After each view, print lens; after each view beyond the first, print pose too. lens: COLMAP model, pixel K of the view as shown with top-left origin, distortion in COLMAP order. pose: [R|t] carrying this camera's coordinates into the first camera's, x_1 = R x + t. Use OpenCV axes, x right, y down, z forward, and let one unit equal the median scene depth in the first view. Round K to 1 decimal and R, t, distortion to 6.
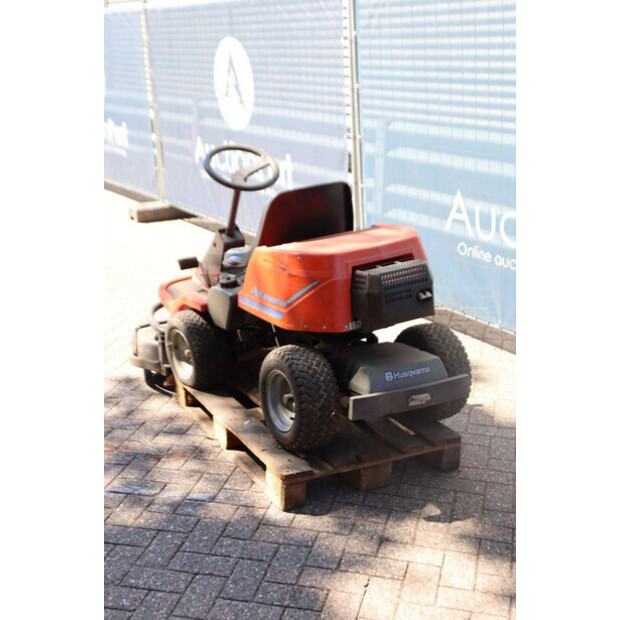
lens RADIAL K [[926.9, 0, 314.8], [0, 926.9, 310.4], [0, 0, 1]] dist [0.130312, 0.000000]
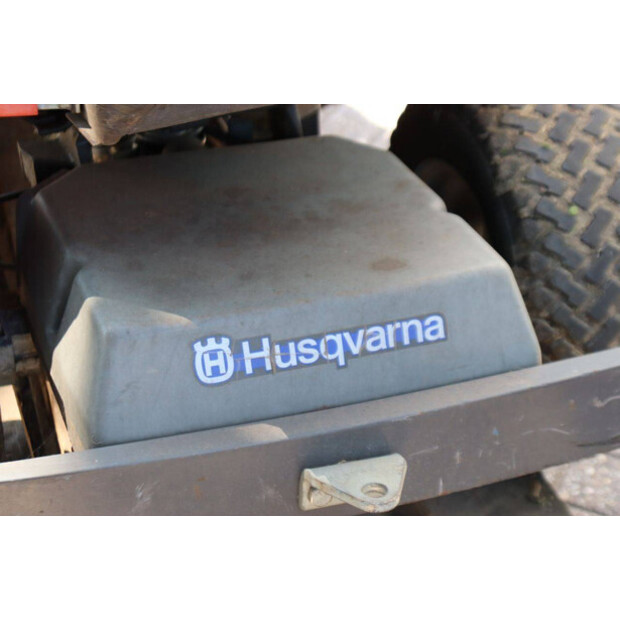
lens RADIAL K [[1310.7, 0, 305.8], [0, 1310.7, 311.8], [0, 0, 1]] dist [0.394760, 0.000000]
pose [[0.979372, 0.114631, -0.166404, 0.141975], [-0.062460, 0.954922, 0.290212, -0.022591], [0.192170, -0.273832, 0.942384, 0.719153]]
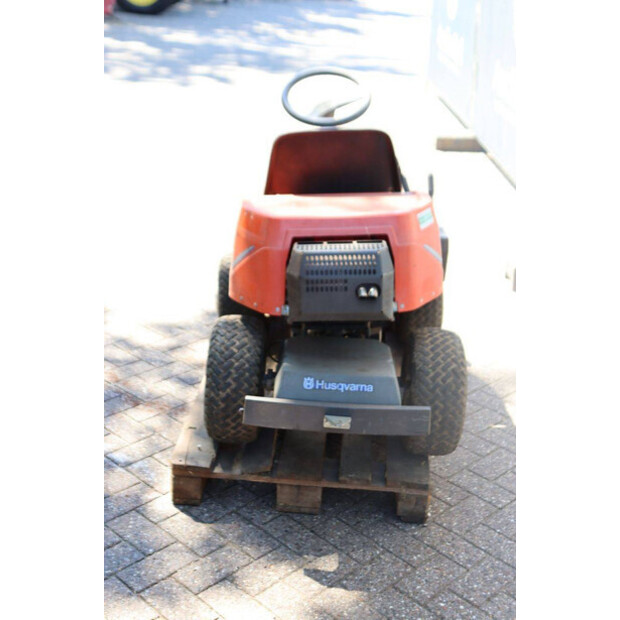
lens RADIAL K [[926.9, 0, 310.4], [0, 926.9, 307.1], [0, 0, 1]] dist [0.130312, 0.000000]
pose [[0.853902, 0.222551, -0.470450, 0.424495], [-0.184123, 0.974679, 0.126884, -0.089023], [0.486776, -0.021725, 0.873257, 0.309651]]
